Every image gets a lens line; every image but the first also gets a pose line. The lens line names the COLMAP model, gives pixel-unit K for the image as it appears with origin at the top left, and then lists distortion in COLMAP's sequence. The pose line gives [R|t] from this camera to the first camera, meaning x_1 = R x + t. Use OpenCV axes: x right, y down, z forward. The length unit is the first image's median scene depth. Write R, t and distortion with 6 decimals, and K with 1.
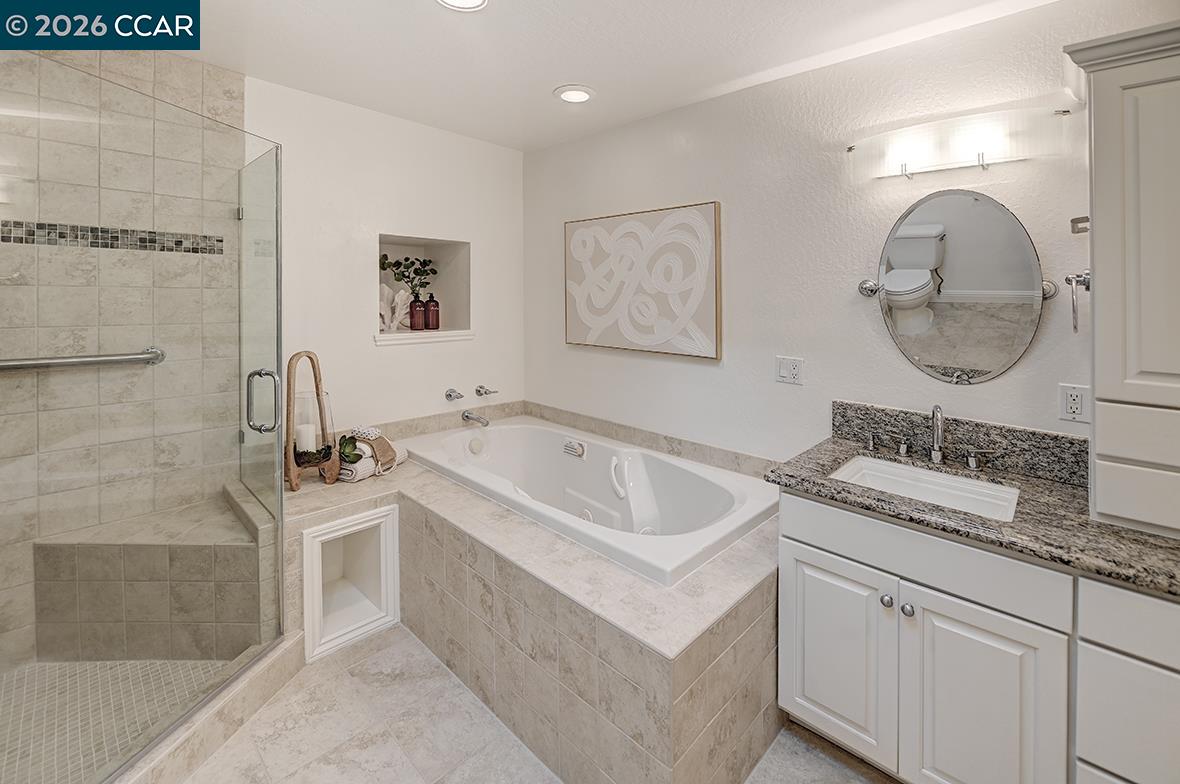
lens RADIAL K [[483.8, 0, 620.6], [0, 483.8, 281.1], [0, 0, 1]] dist [-0.002928, -0.000821]
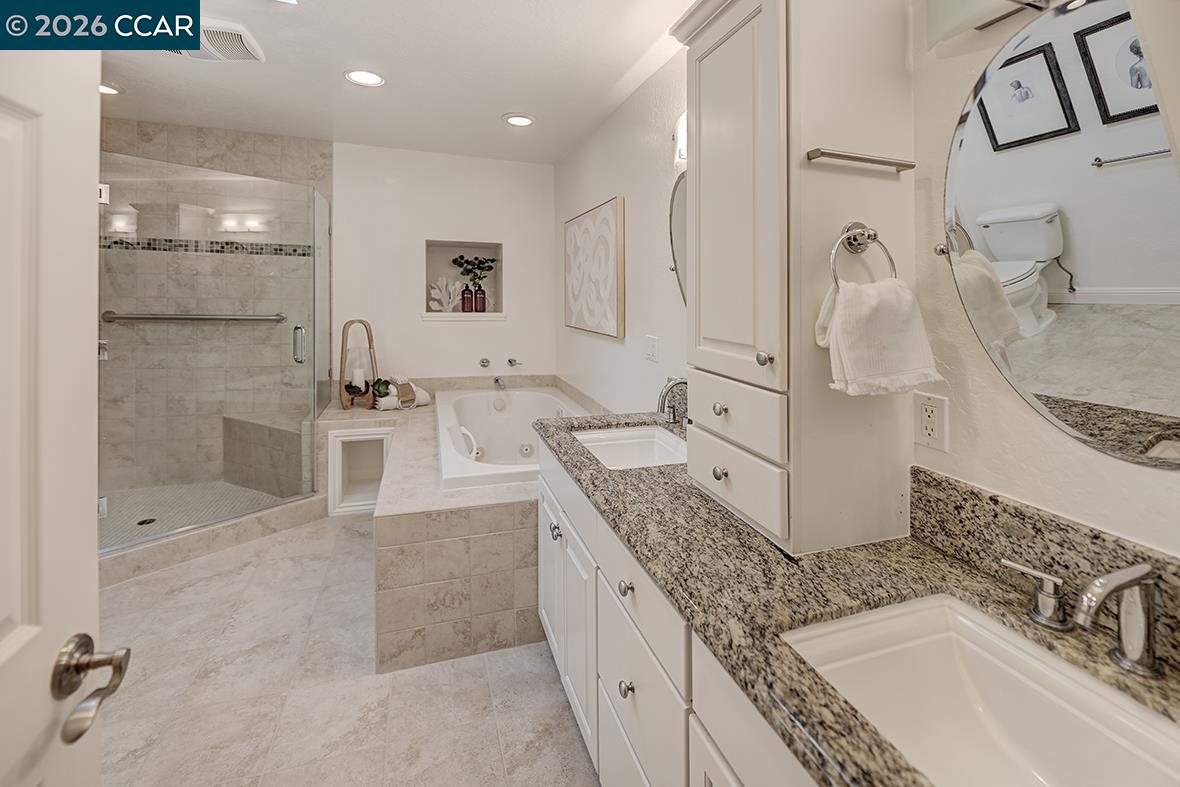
lens RADIAL K [[483.8, 0, 620.6], [0, 483.8, 282.6], [0, 0, 1]] dist [-0.002928, -0.000821]
pose [[0.900354, -0.007308, -0.435097, 0.821190], [0.006174, 0.999973, -0.004020, 0.044955], [0.435114, 0.000933, 0.900375, -0.000289]]
